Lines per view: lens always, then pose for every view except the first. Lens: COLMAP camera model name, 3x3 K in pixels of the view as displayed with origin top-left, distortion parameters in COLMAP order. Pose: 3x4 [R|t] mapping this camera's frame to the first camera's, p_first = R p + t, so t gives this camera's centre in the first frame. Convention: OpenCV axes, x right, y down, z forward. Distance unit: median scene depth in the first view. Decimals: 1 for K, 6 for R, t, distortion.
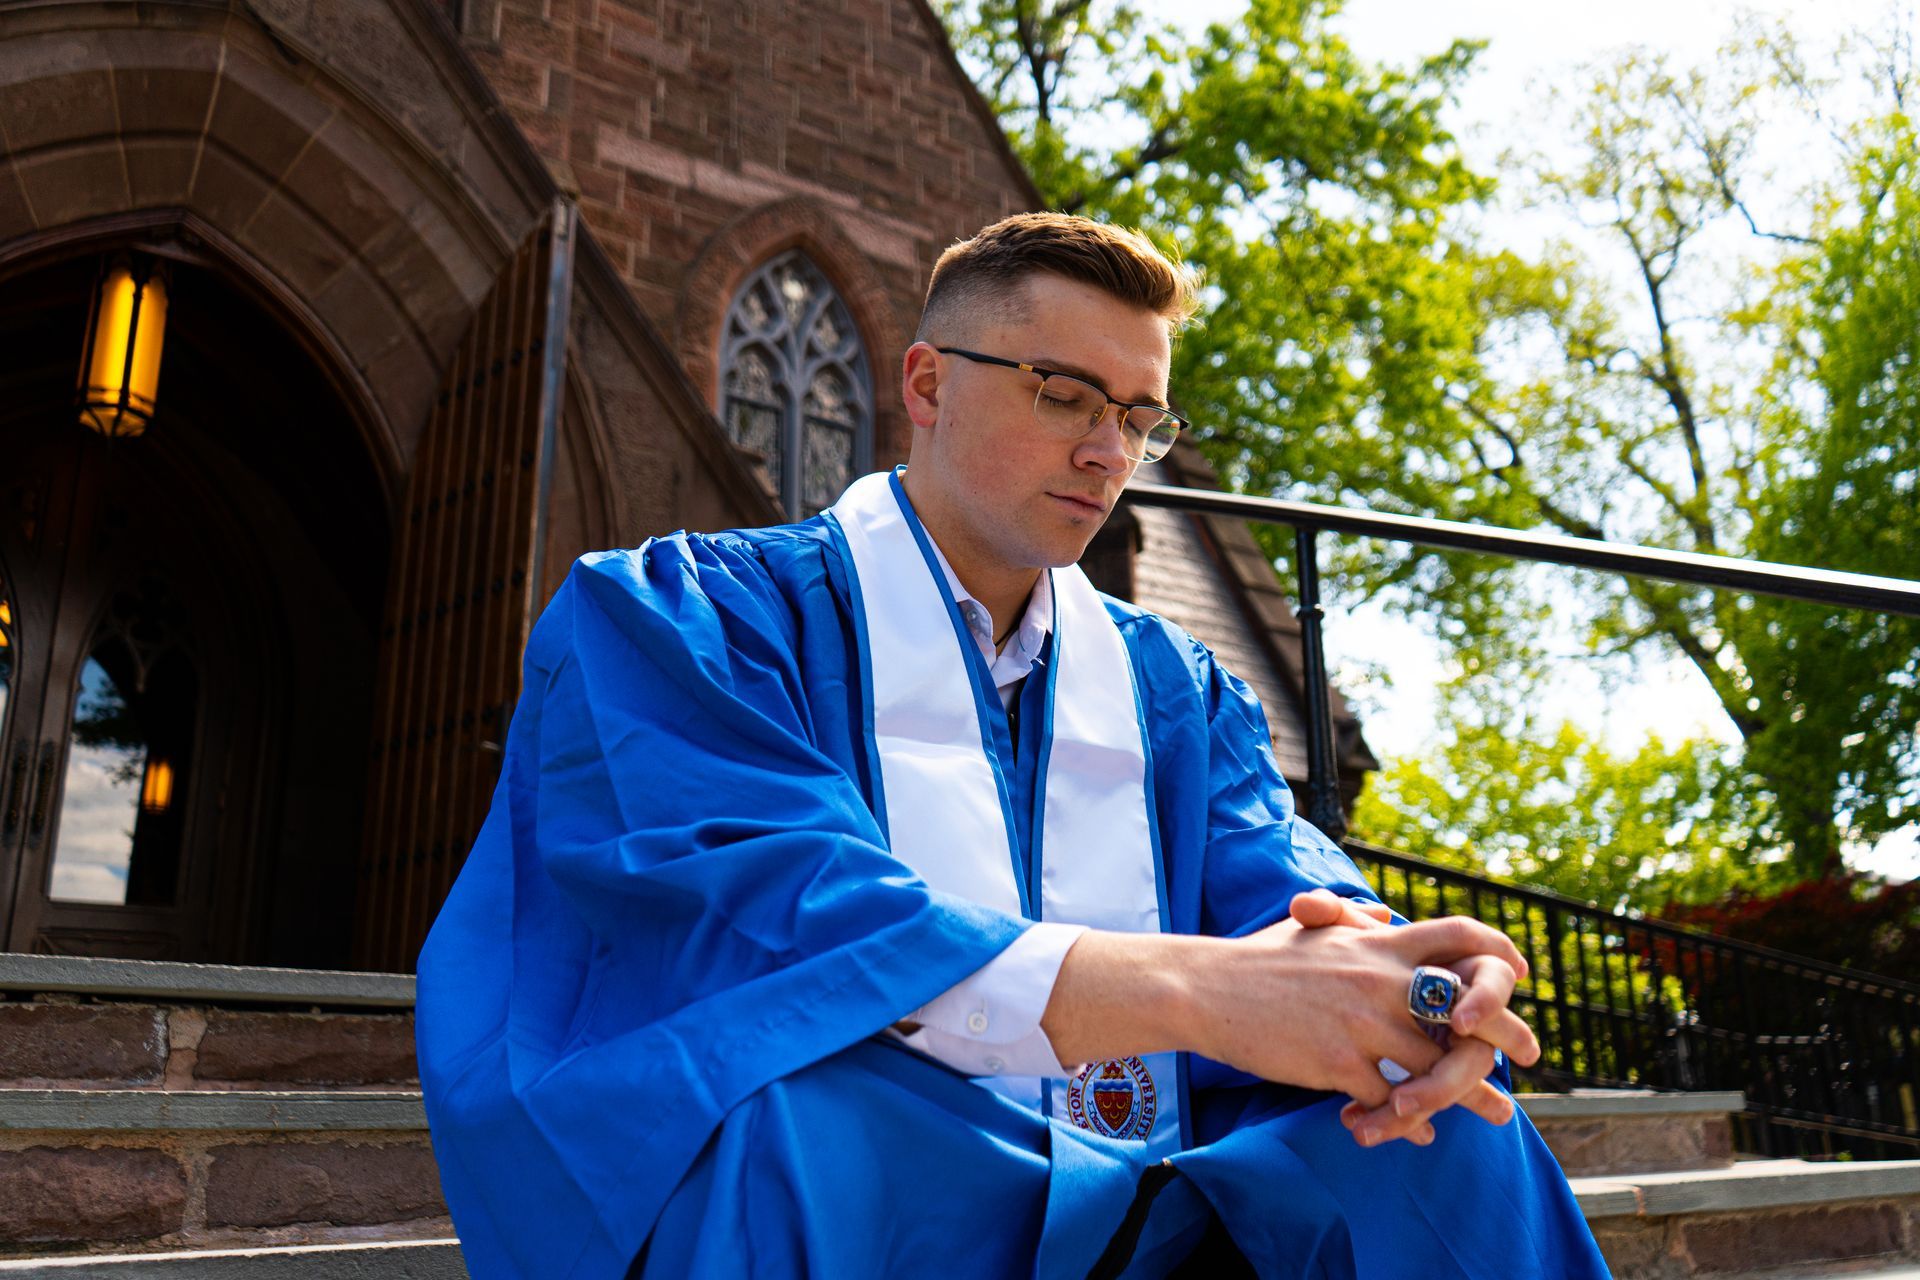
lens RADIAL K [[1622.9, 0, 960.0], [0, 1622.9, 640.0], [0, 0, 1]] dist [-0.020794, 0.014858]
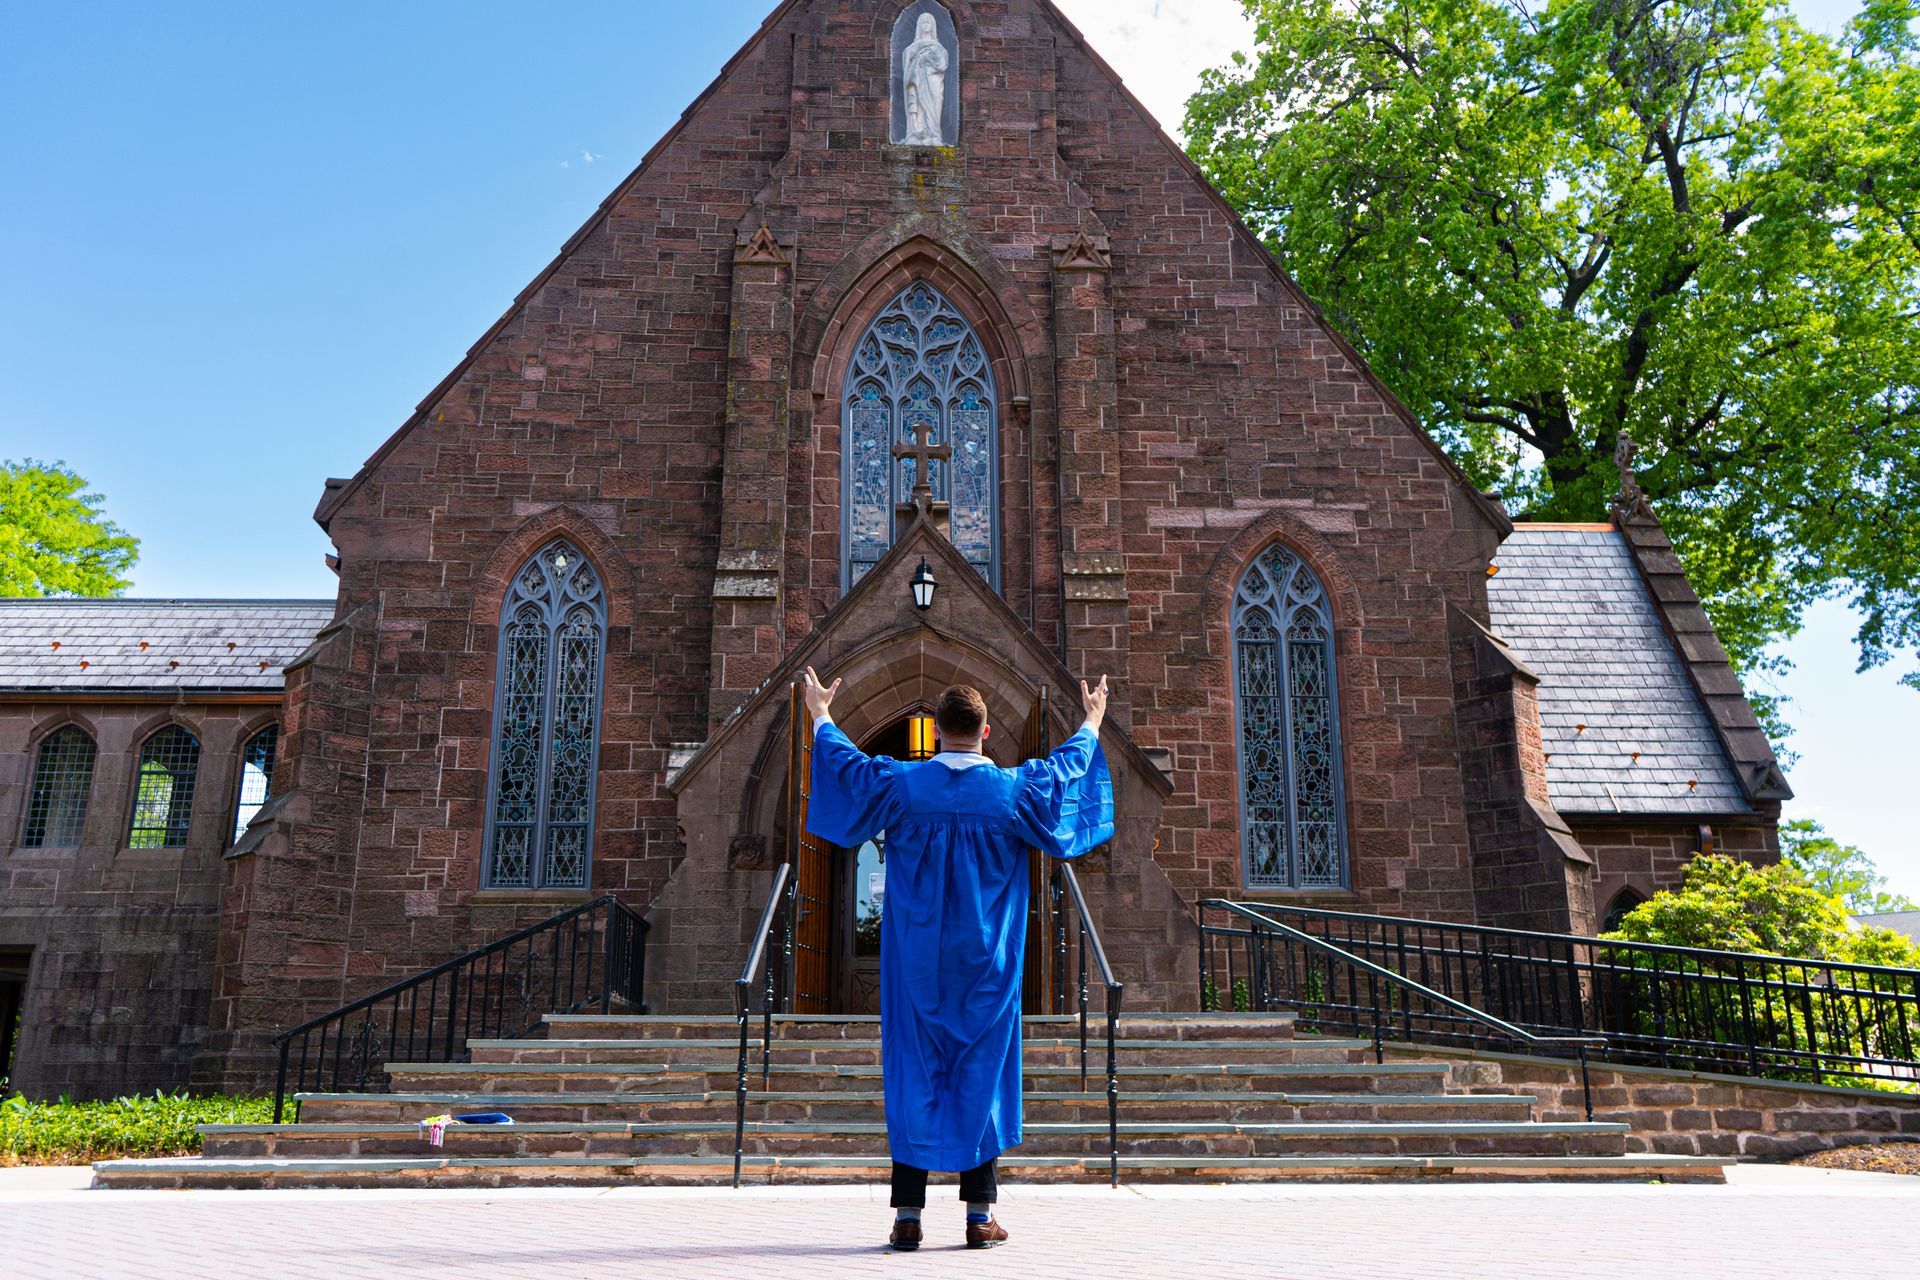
lens RADIAL K [[1622.9, 0, 960.0], [0, 1622.9, 640.0], [0, 0, 1]] dist [-0.020794, 0.014858]
pose [[0.831898, -0.131599, -0.539099, 0.541556], [0.152497, 0.988286, -0.005928, -0.185172], [0.533565, -0.077279, 0.842221, -0.631047]]
